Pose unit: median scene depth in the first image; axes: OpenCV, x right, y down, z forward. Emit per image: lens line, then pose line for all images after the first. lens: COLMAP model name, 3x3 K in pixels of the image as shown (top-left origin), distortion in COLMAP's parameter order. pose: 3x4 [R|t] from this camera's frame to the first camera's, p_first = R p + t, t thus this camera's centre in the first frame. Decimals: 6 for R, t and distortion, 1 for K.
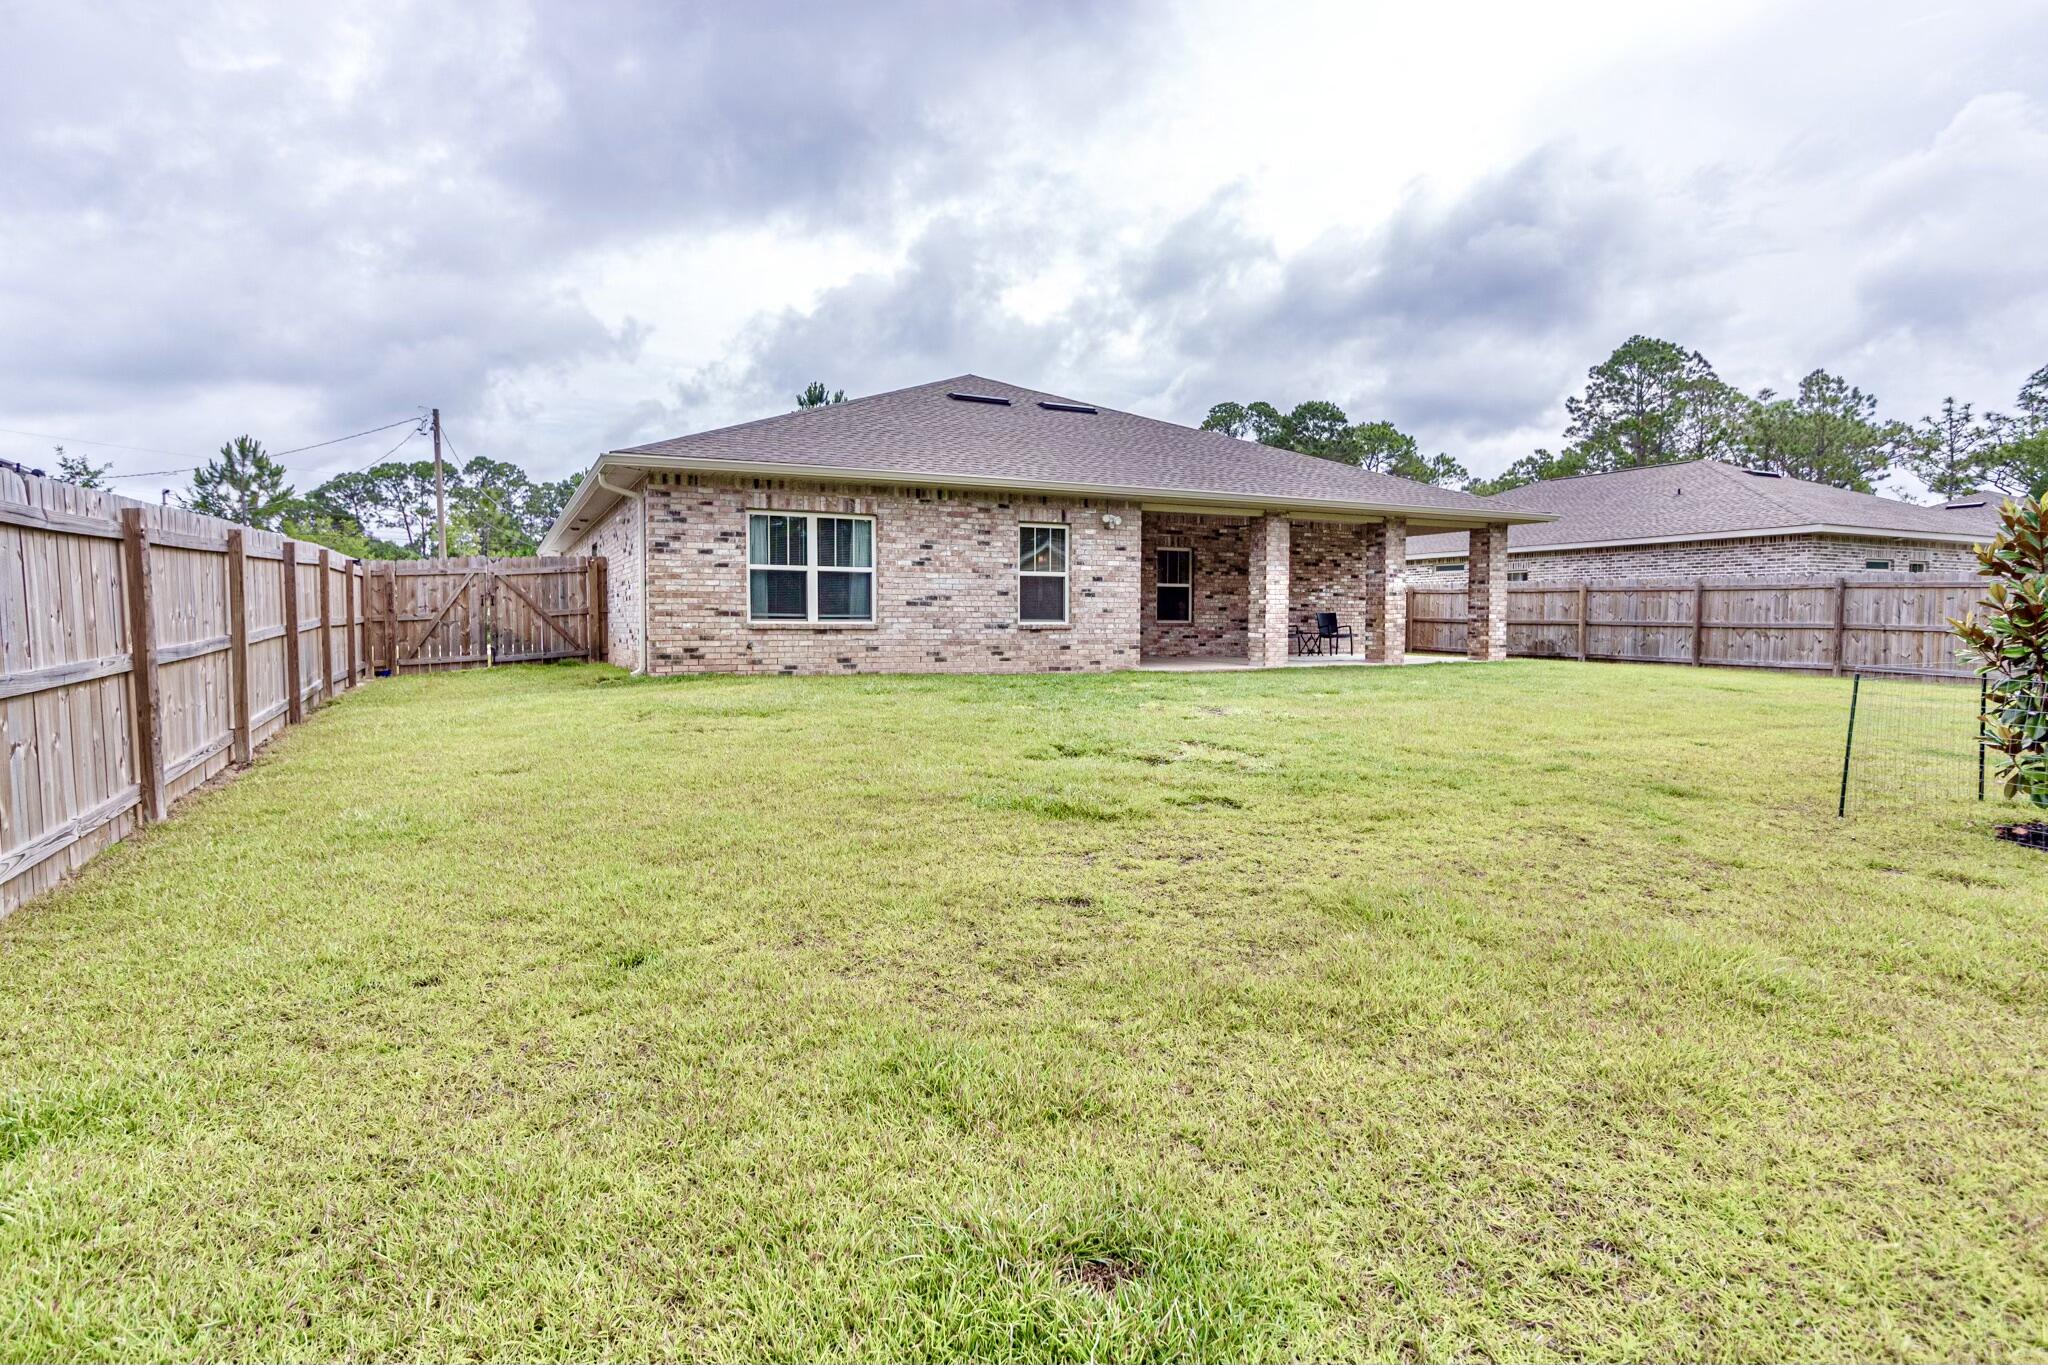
lens RADIAL K [[1048.3, 0, 1009.9], [0, 1048.3, 683.4], [0, 0, 1]] dist [-0.009702, -0.000462]
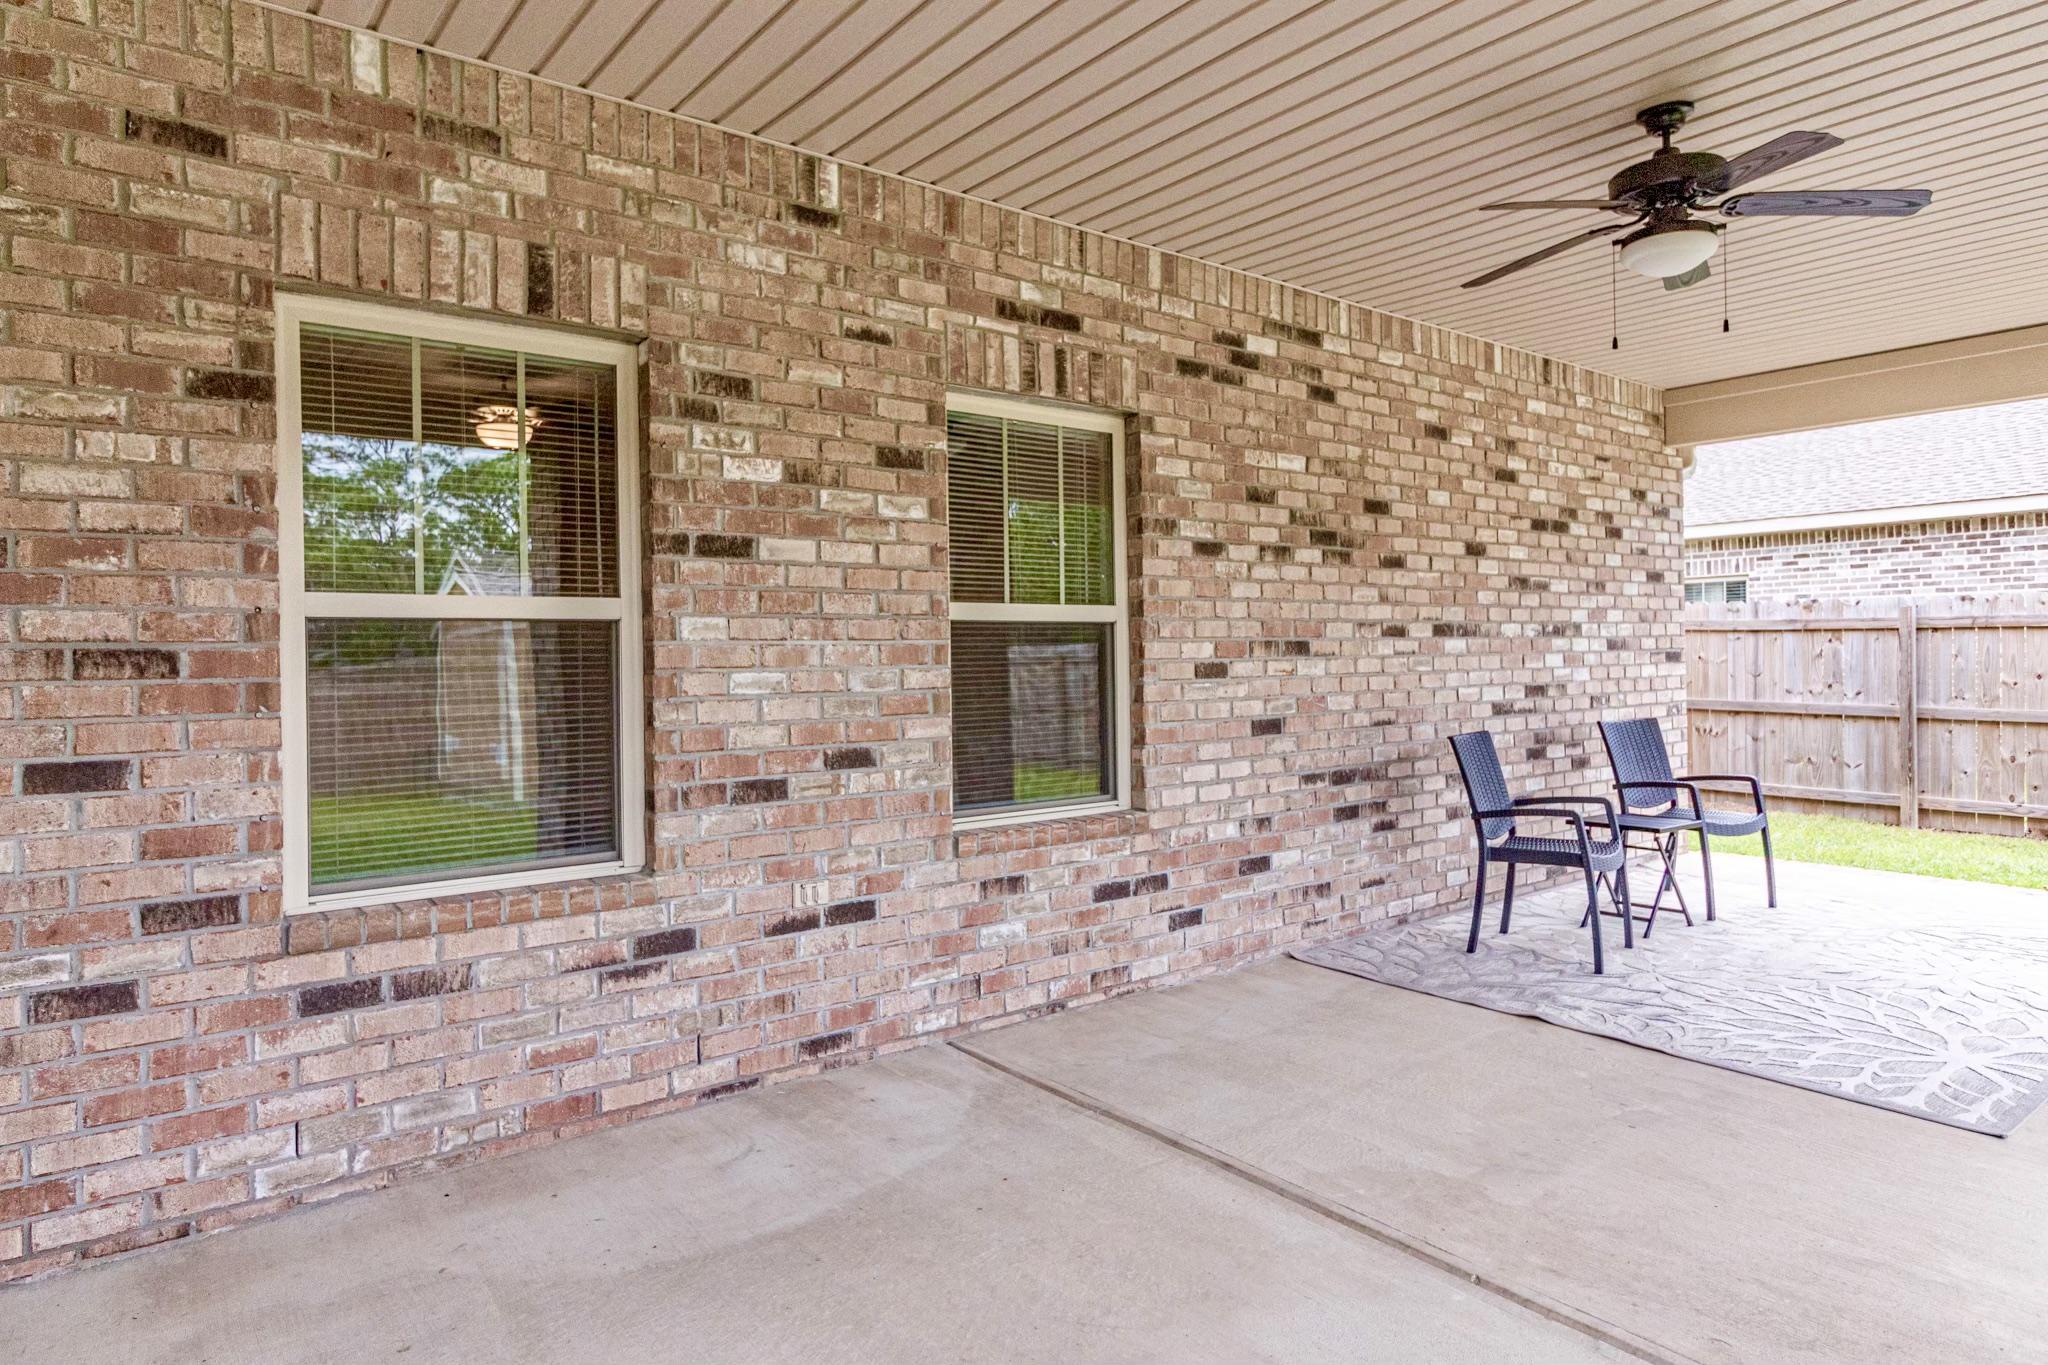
lens RADIAL K [[1213.6, 0, 1024.9], [0, 1213.6, 665.3], [0, 0, 1]] dist [-0.004366, 0.002525]
pose [[0.974677, -0.017144, 0.222959, 0.129181], [0.029079, 0.998308, -0.050358, -0.089373], [-0.221718, 0.055567, 0.973526, 0.960698]]
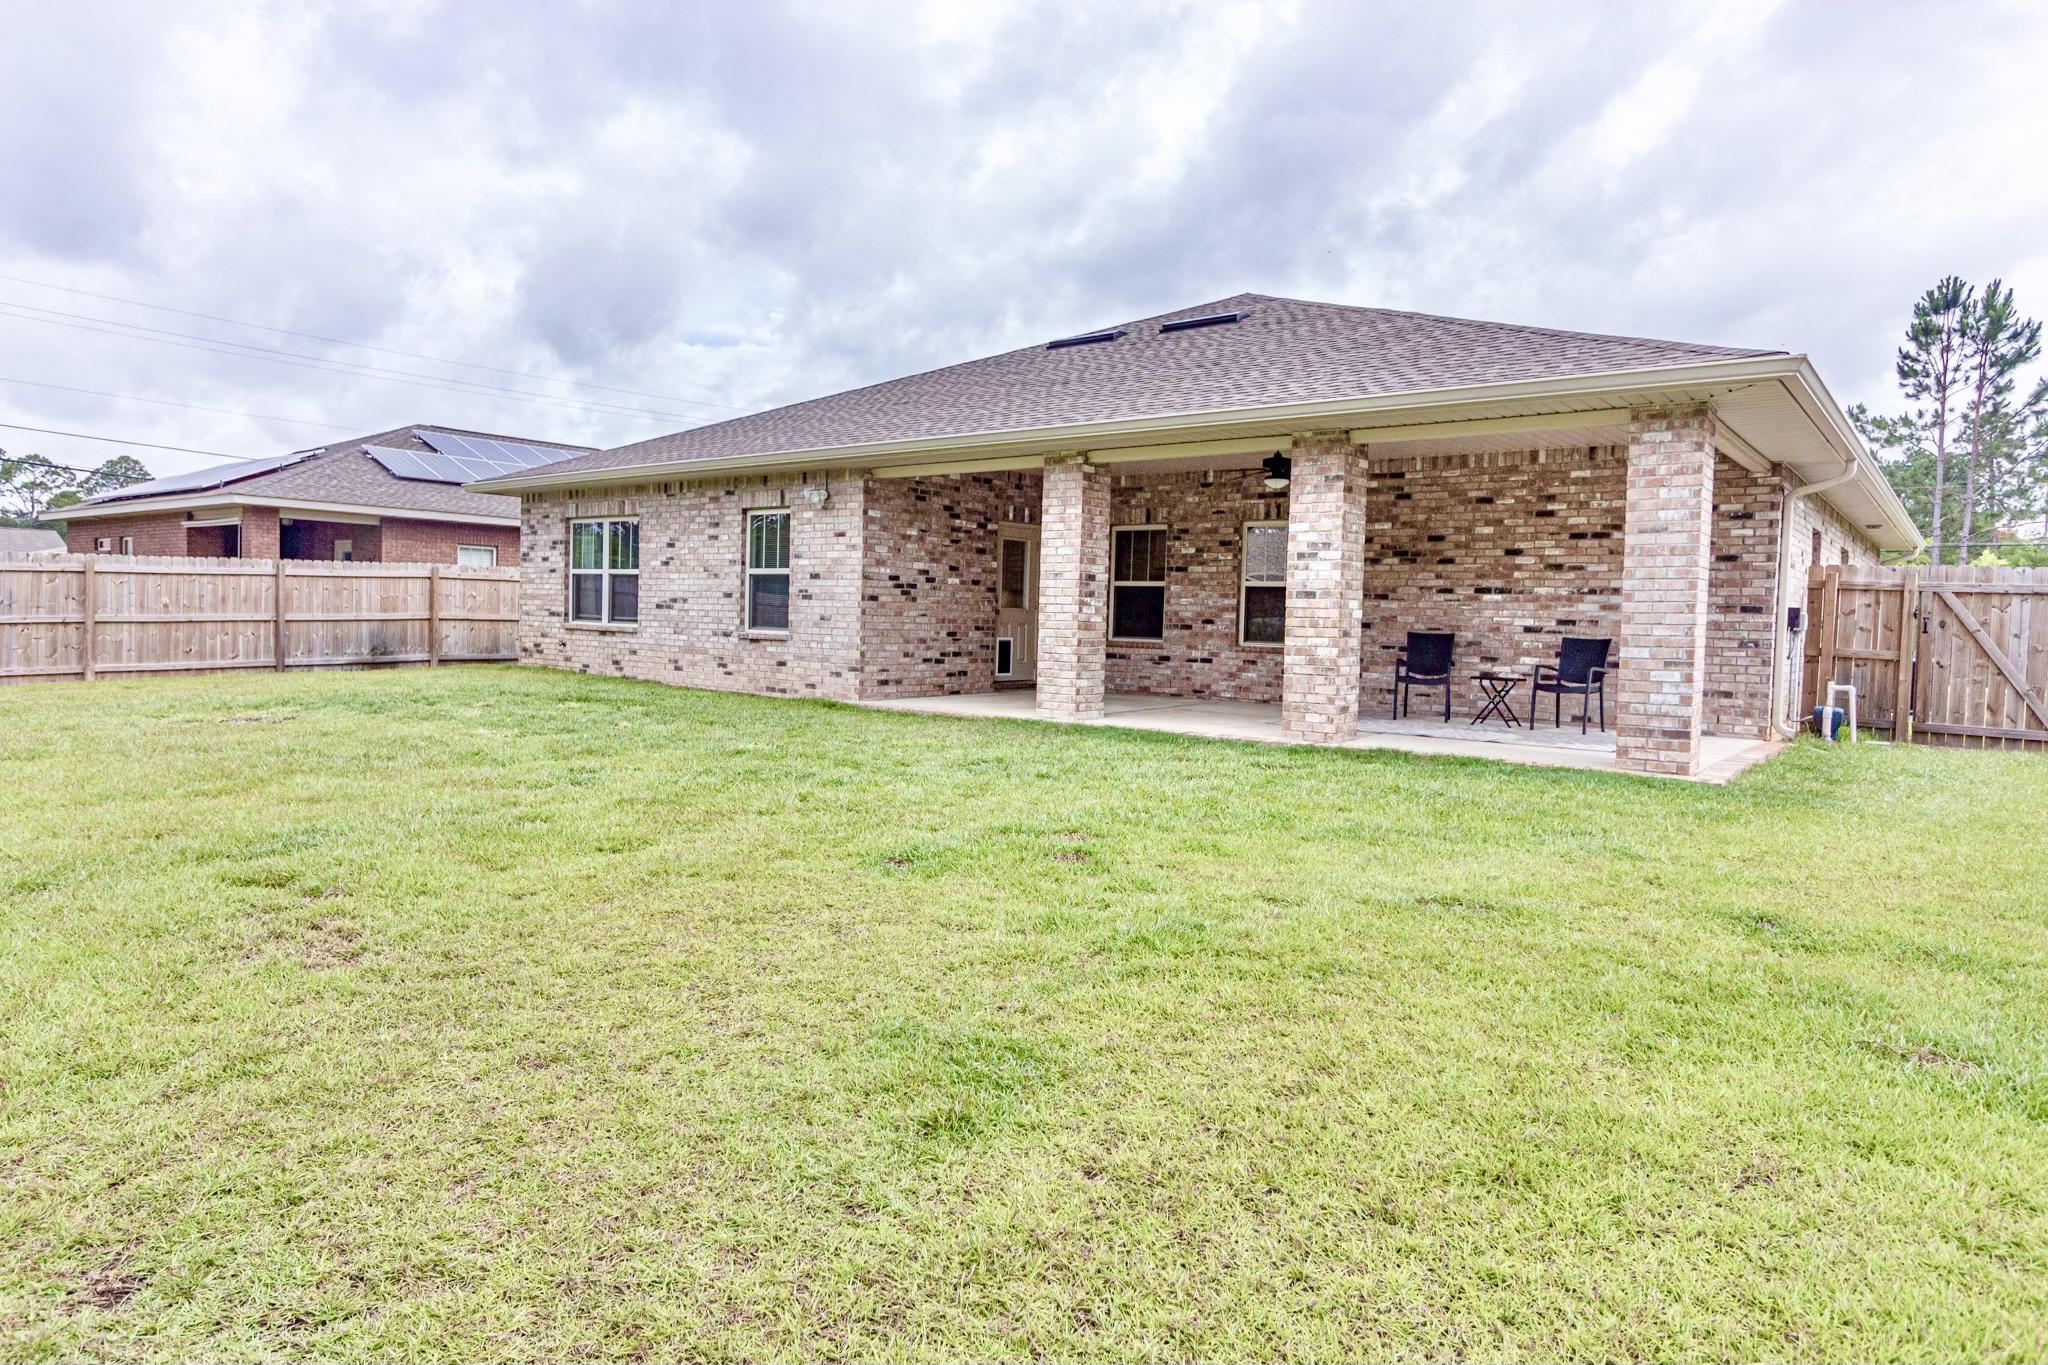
lens RADIAL K [[1213.6, 0, 1023.6], [0, 1213.6, 689.4], [0, 0, 1]] dist [-0.004366, 0.002525]
pose [[0.436804, 0.063311, -0.897326, 0.862064], [-0.082018, 0.996168, 0.030360, -0.052066], [0.895810, 0.060335, 0.440323, 0.689187]]
